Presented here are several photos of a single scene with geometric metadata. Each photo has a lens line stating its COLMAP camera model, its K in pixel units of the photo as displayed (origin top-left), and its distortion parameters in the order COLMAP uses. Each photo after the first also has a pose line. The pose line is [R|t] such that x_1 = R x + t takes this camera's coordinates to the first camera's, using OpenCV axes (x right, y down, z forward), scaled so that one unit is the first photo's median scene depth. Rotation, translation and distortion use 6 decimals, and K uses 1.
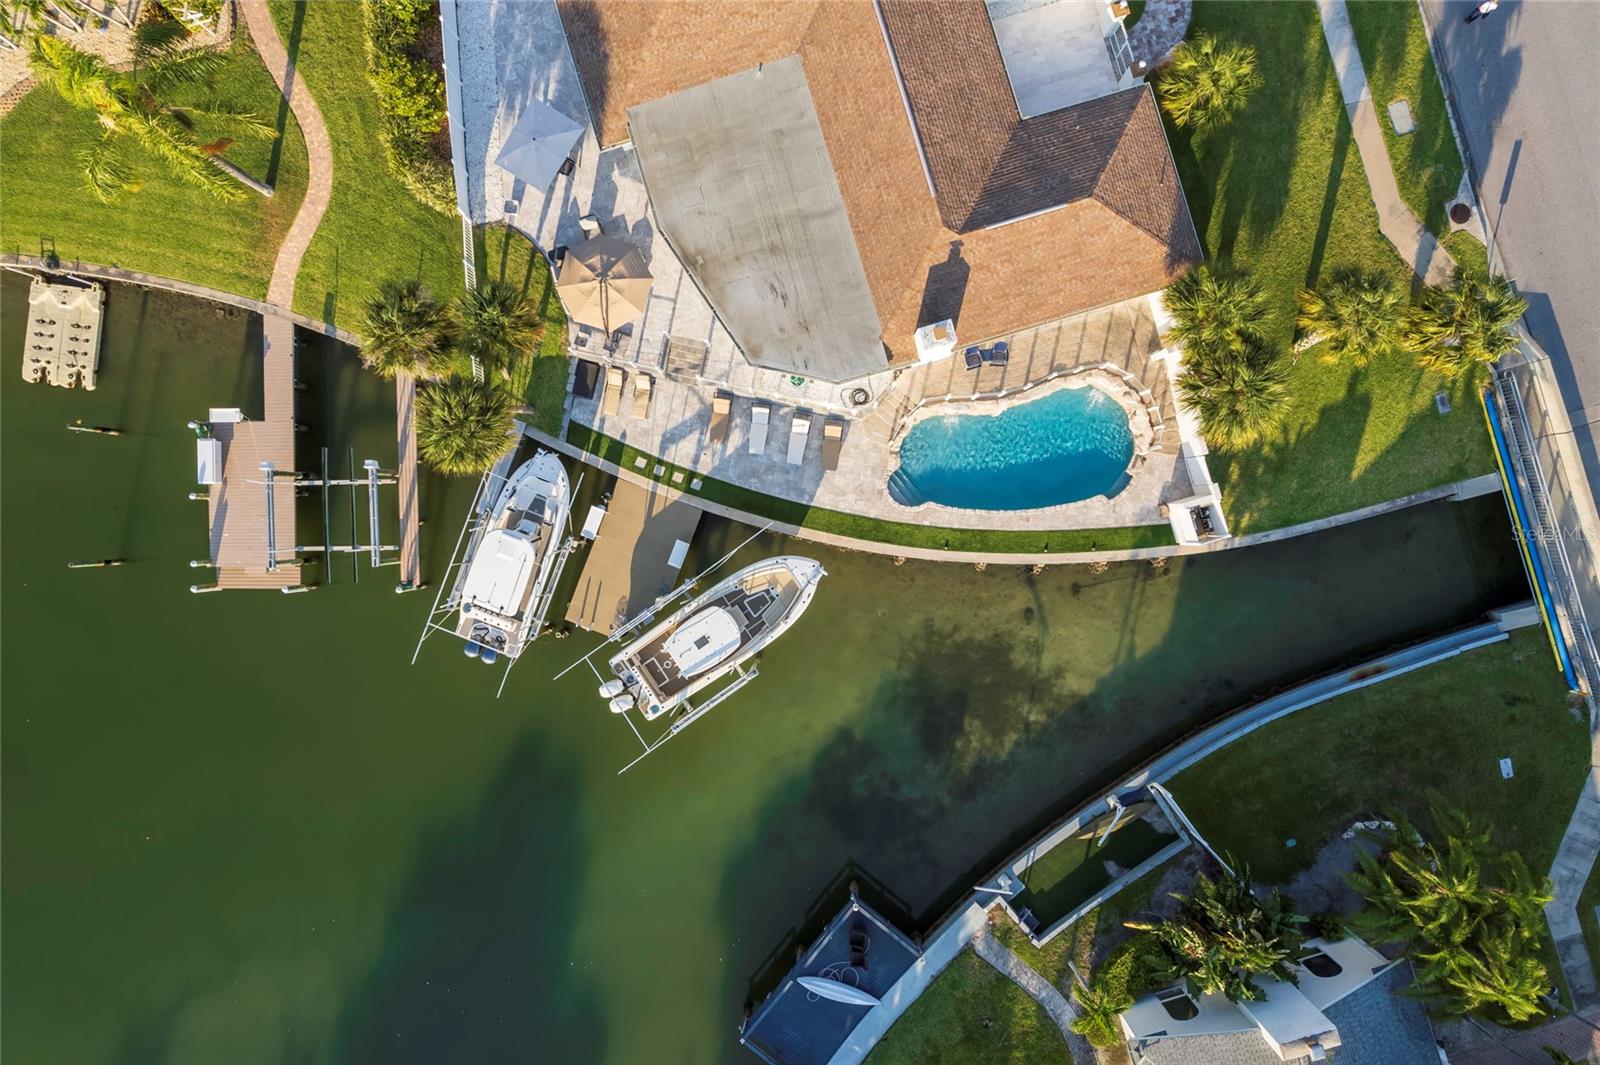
lens RADIAL K [[1010.8, 0, 799.3], [0, 1010.8, 521.8], [0, 0, 1]] dist [-0.048762, 0.029241]
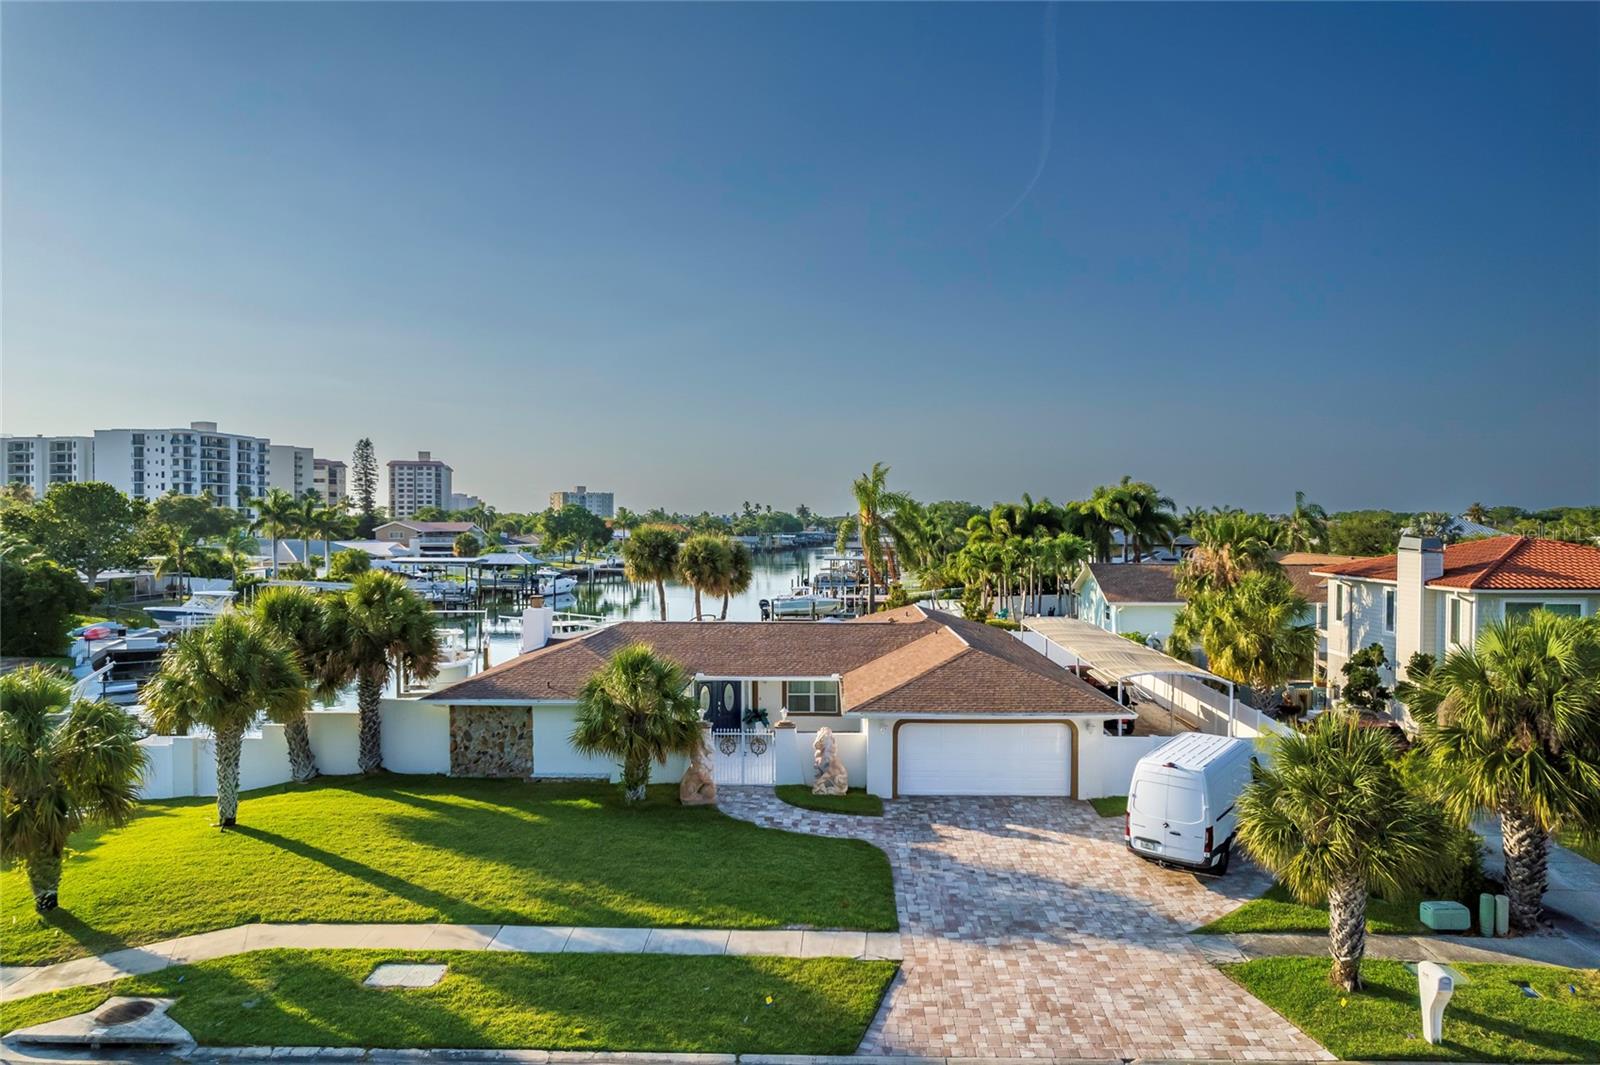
lens RADIAL K [[1020.2, 0, 803.7], [0, 1020.2, 522.7], [0, 0, 1]] dist [-0.068159, 0.061980]
pose [[-0.313336, 0.021052, -0.949409, 0.963990], [-0.949585, -0.017958, 0.312996, -0.707602], [-0.010460, 0.999617, 0.025617, 0.762423]]
